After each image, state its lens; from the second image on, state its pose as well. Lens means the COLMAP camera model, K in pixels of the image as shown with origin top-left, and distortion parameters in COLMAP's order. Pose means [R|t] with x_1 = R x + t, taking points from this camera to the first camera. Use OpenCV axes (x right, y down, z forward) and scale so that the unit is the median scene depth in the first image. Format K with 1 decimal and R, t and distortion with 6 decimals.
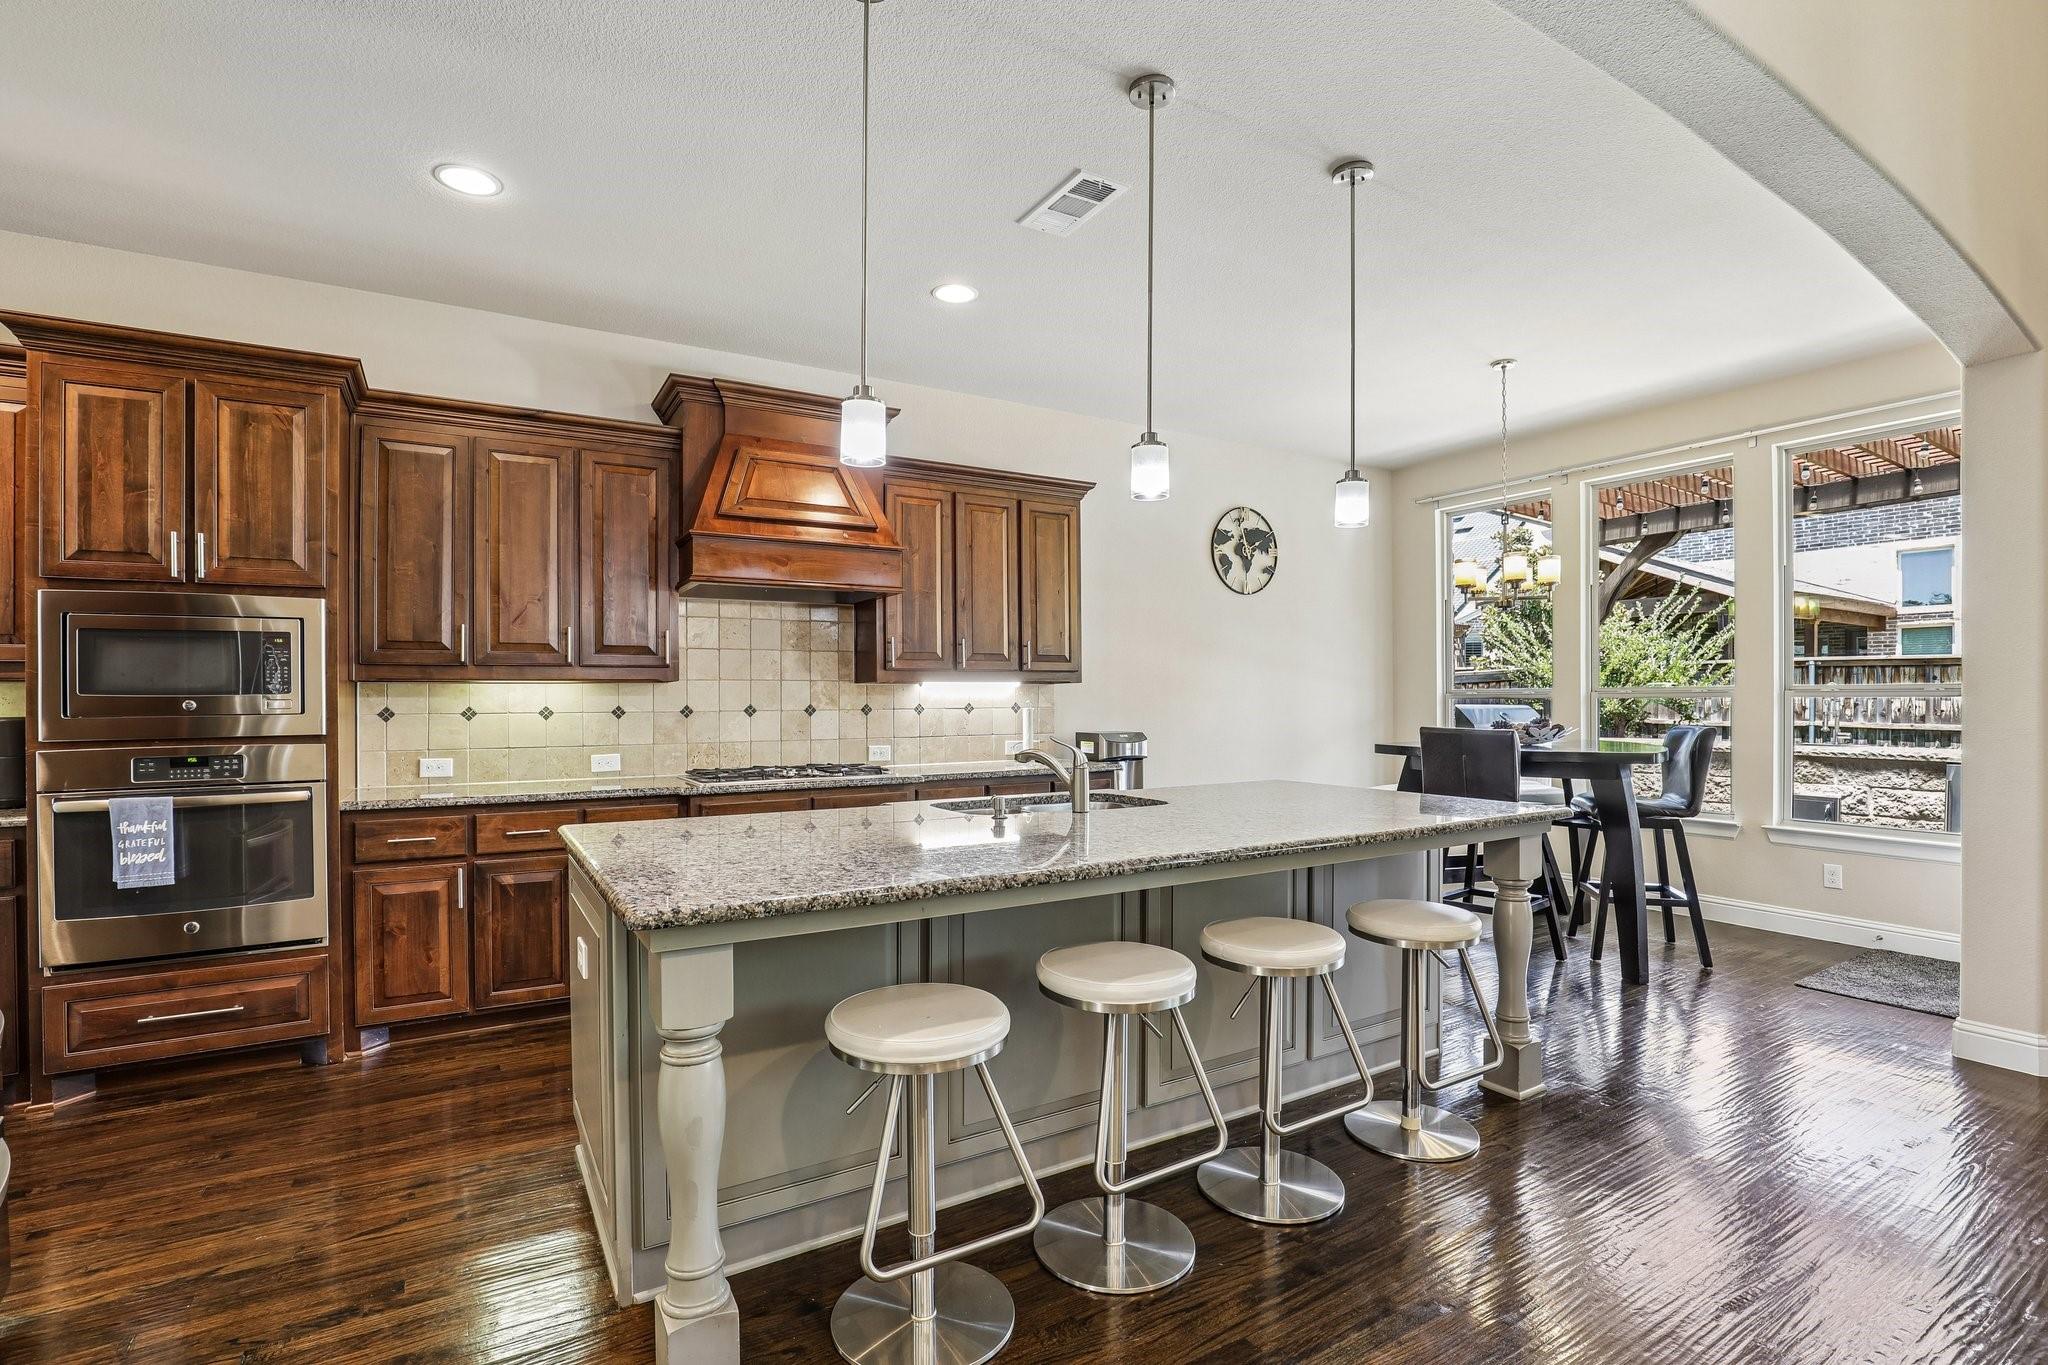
lens RADIAL K [[934.6, 0, 1035.9], [0, 934.6, 694.0], [0, 0, 1]] dist [-0.018995, -0.000232]
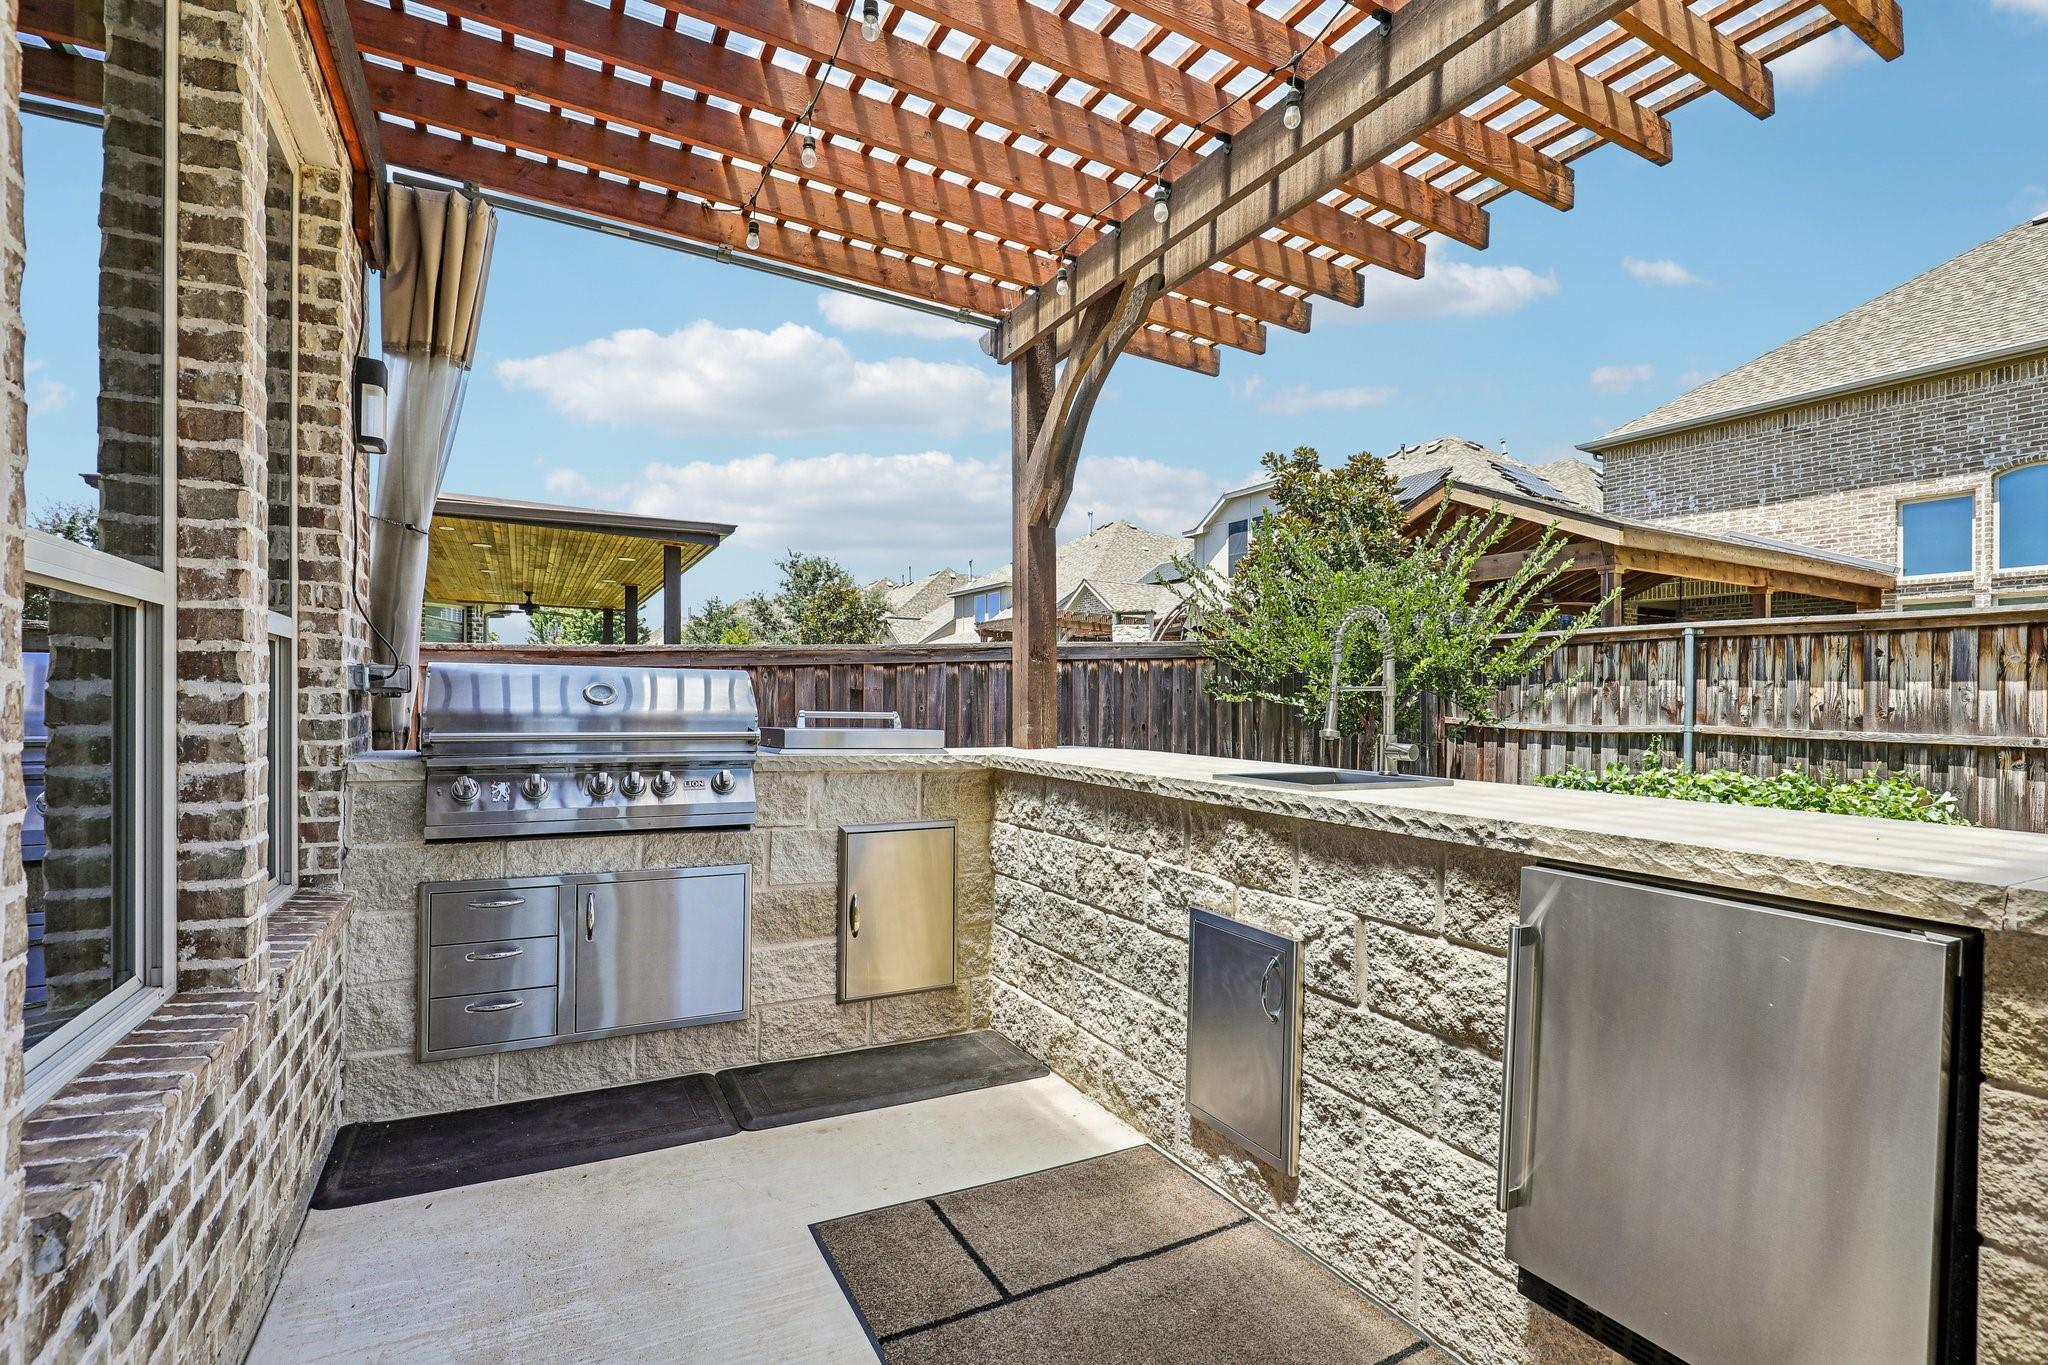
lens RADIAL K [[934.6, 0, 1014.2], [0, 934.6, 691.6], [0, 0, 1]] dist [-0.018995, -0.000232]
pose [[0.998522, 0.010352, -0.053359, 0.438366], [-0.010516, 0.999941, -0.002782, 0.013995], [0.053327, 0.003339, 0.998572, 0.366367]]
